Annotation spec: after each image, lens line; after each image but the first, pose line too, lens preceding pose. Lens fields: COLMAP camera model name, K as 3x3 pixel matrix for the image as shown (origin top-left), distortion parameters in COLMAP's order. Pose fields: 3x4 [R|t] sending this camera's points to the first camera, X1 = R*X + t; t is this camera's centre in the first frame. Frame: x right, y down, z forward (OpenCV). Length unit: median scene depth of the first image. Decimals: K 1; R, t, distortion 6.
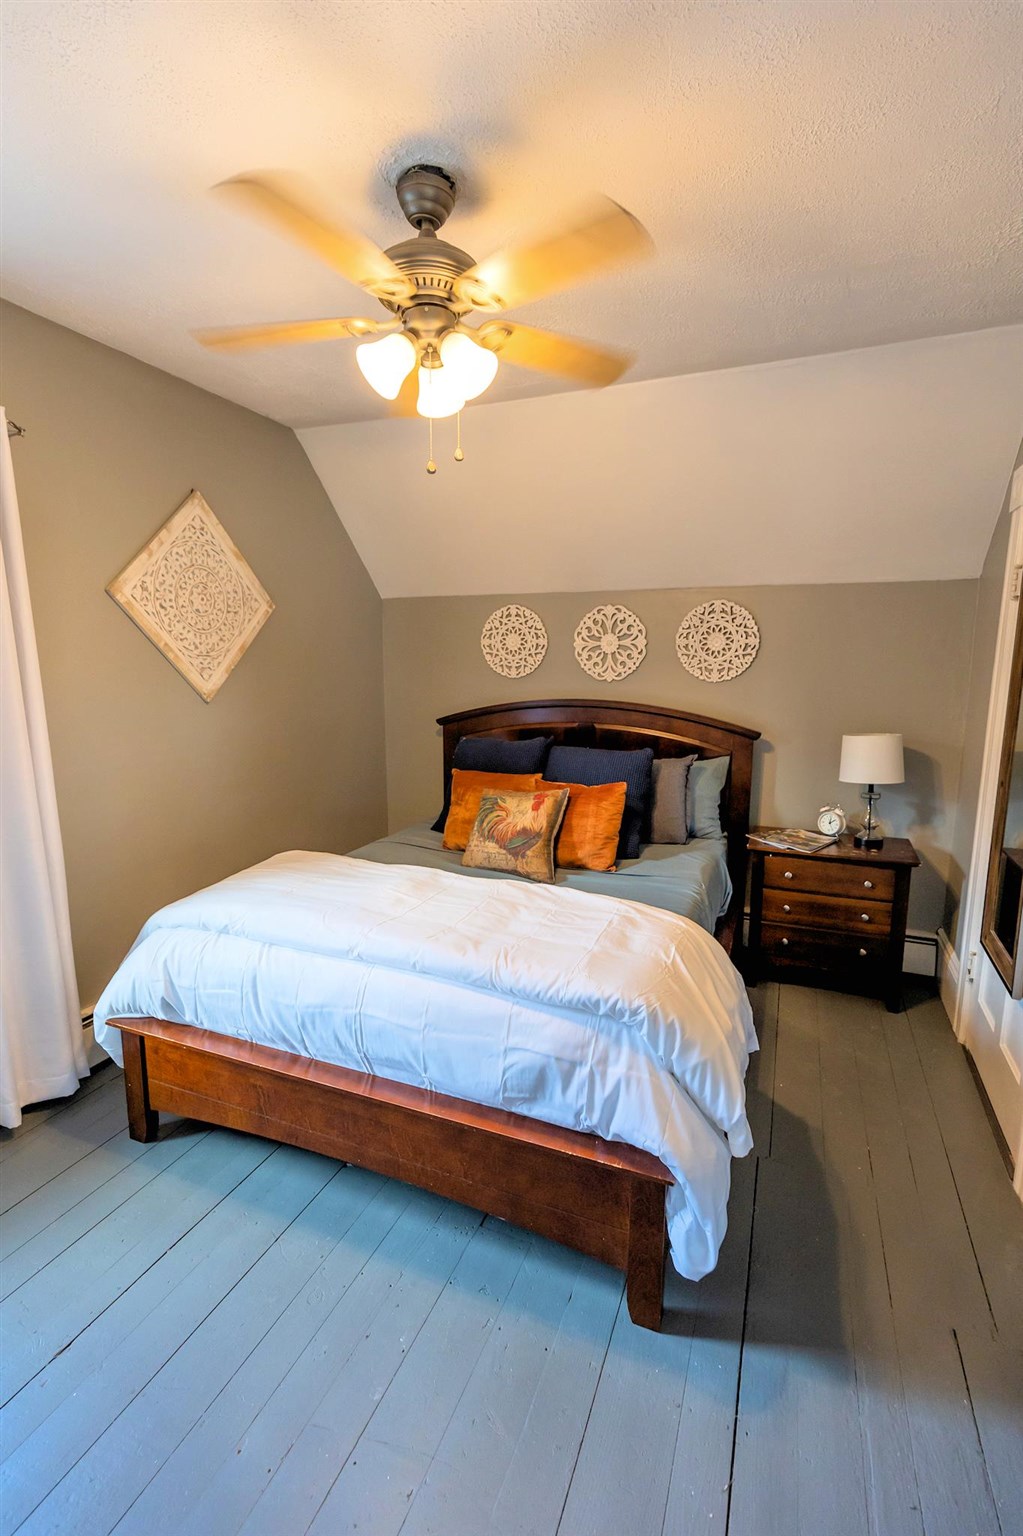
lens RADIAL K [[717.0, 0, 511.5], [0, 717.0, 768.0], [0, 0, 1]] dist [0.004654, -0.000563]
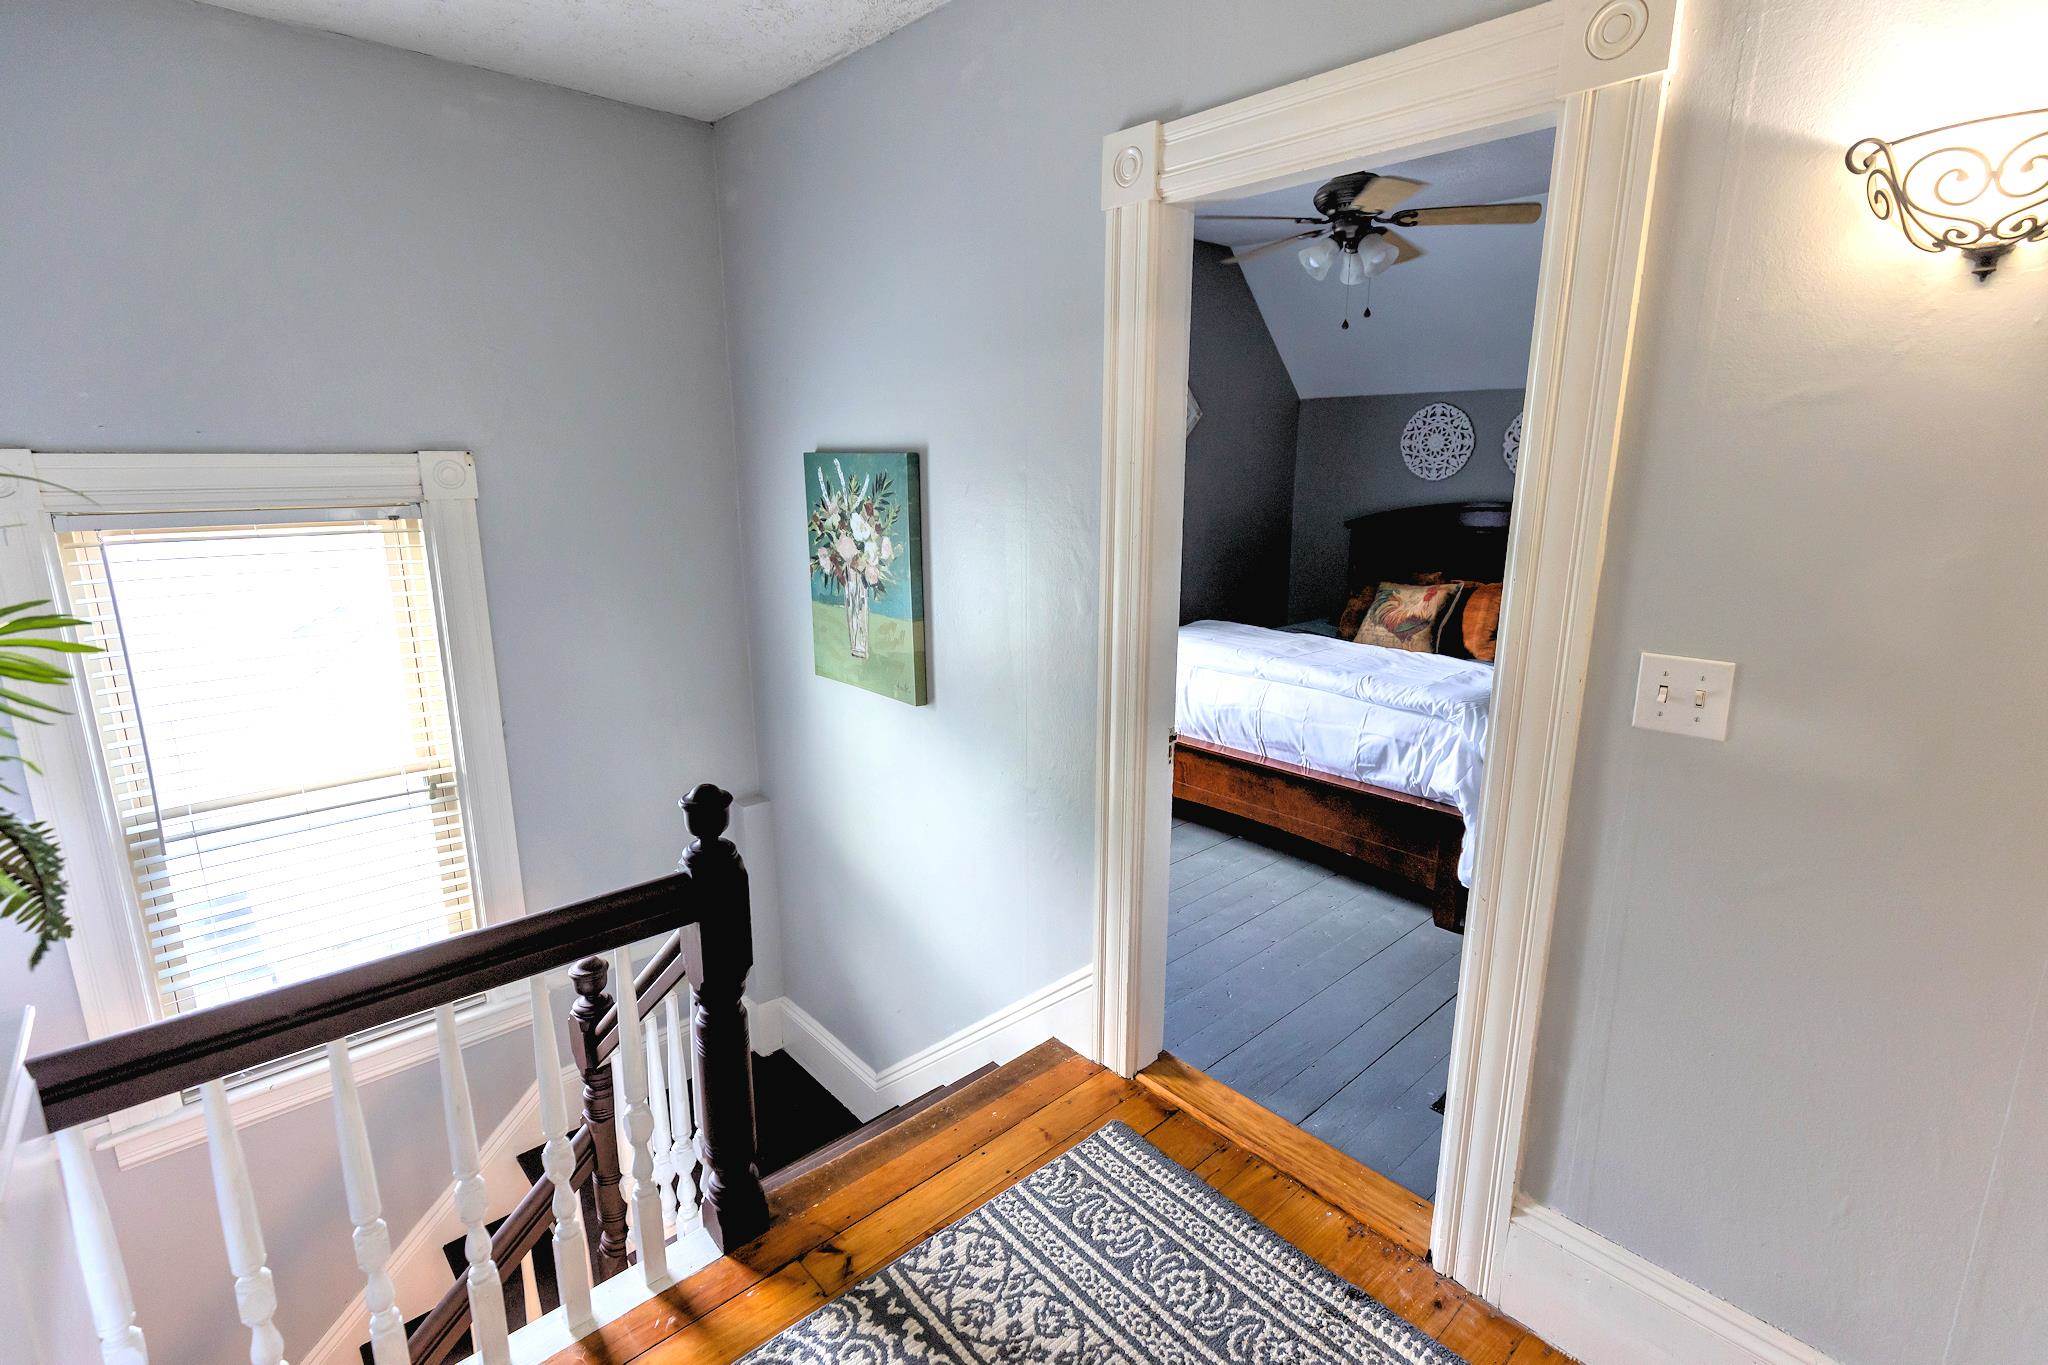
lens RADIAL K [[955.9, 0, 1028.2], [0, 955.9, 670.8], [0, 0, 1]] dist [0.004654, -0.000563]
pose [[0.905052, 0.091696, -0.415299, 0.100588], [-0.063727, 0.994696, 0.080744, 0.087364], [0.420500, -0.046612, 0.906095, -0.596095]]
